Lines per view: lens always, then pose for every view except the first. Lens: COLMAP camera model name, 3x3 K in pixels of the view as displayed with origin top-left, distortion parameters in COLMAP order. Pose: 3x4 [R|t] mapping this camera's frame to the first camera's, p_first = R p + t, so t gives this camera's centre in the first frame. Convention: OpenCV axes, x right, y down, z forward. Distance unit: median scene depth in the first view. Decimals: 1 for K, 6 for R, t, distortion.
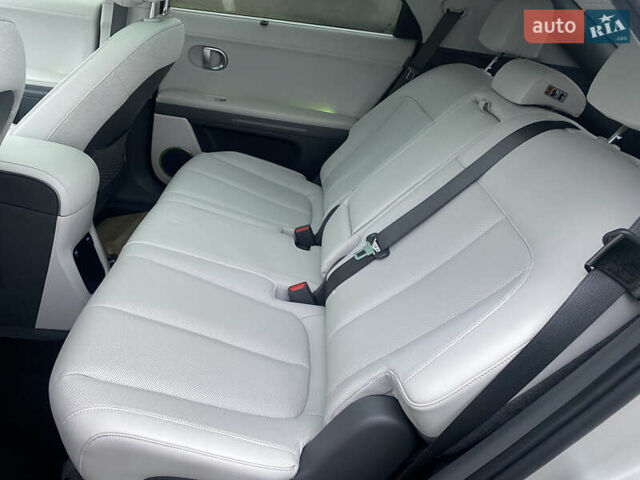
lens RADIAL K [[484.3, 0, 320.0], [0, 484.3, 240.0], [0, 0, 1]] dist [0.002529, -0.001972]
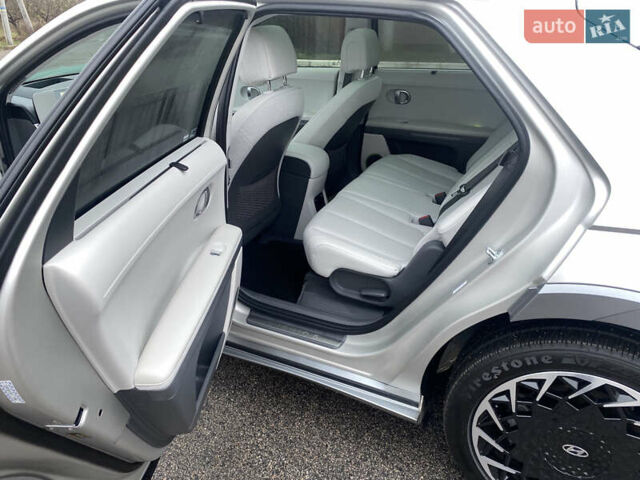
lens RADIAL K [[484.3, 0, 320.0], [0, 484.3, 240.0], [0, 0, 1]] dist [0.002529, -0.001972]
pose [[0.901332, 0.050453, -0.430181, 0.281306], [-0.083050, 0.994895, -0.057324, 0.235512], [0.425093, 0.087394, 0.900921, -0.574358]]
